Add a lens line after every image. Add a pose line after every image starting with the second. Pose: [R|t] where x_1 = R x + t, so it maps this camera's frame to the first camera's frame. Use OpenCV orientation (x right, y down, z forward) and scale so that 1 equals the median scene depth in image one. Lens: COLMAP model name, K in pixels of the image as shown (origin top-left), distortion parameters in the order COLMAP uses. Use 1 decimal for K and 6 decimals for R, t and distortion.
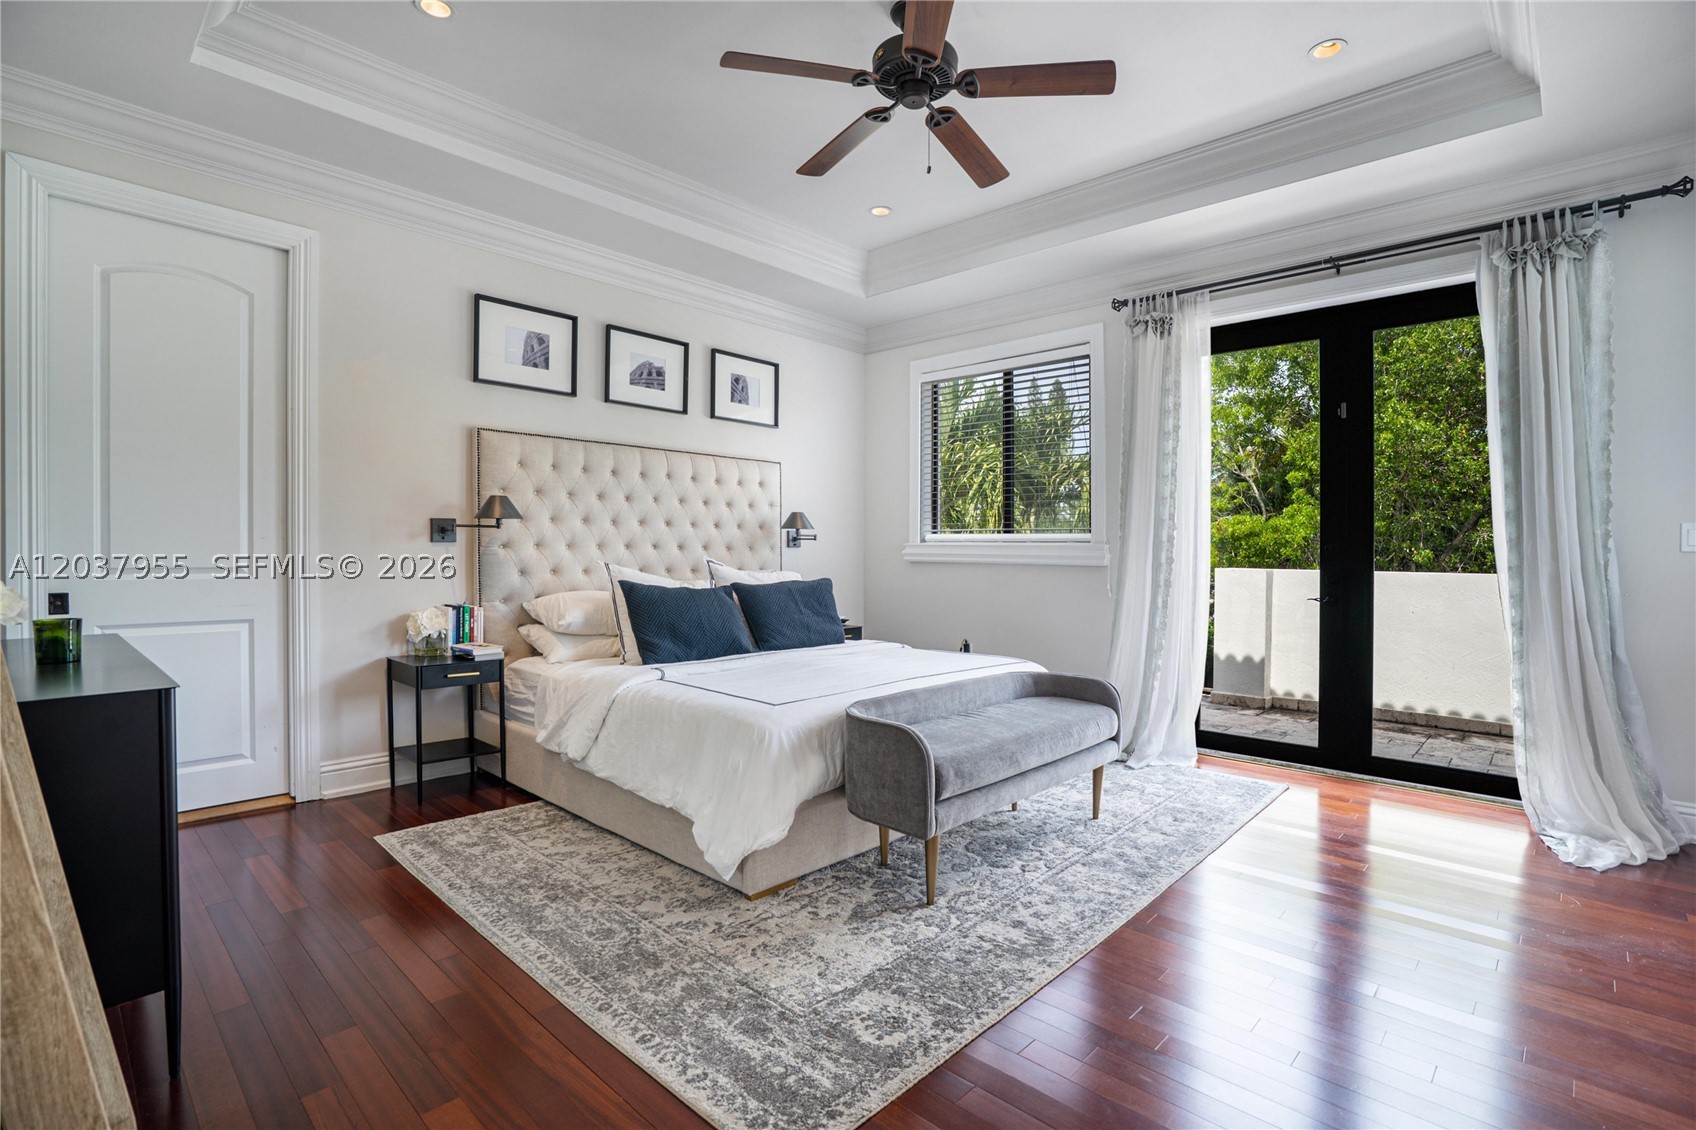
lens RADIAL K [[782.1, 0, 890.6], [0, 782.1, 545.9], [0, 0, 1]] dist [-0.011789, 0.000815]
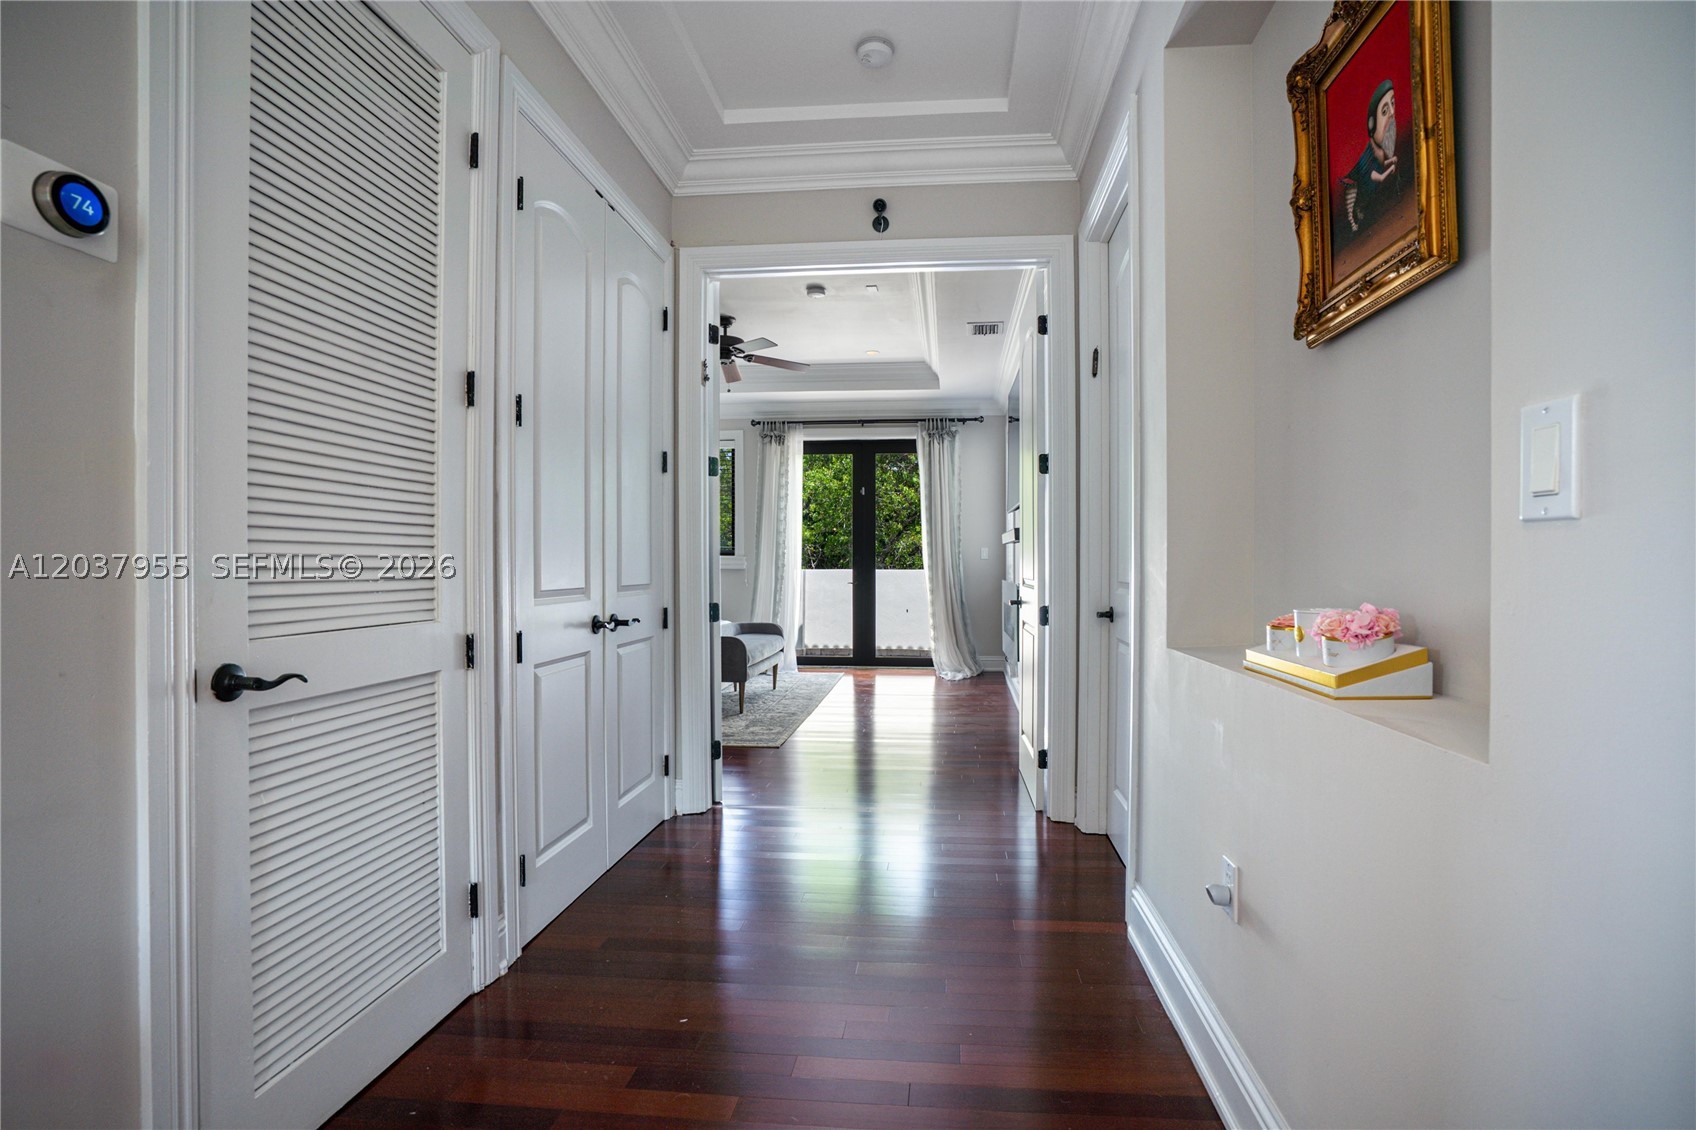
lens RADIAL K [[782.1, 0, 852.3], [0, 782.1, 559.8], [0, 0, 1]] dist [-0.011789, 0.000815]
pose [[0.834531, -0.010595, 0.550859, -0.623277], [0.005618, 0.999927, 0.010721, -0.017423], [-0.550932, -0.005852, 0.834530, -0.755258]]
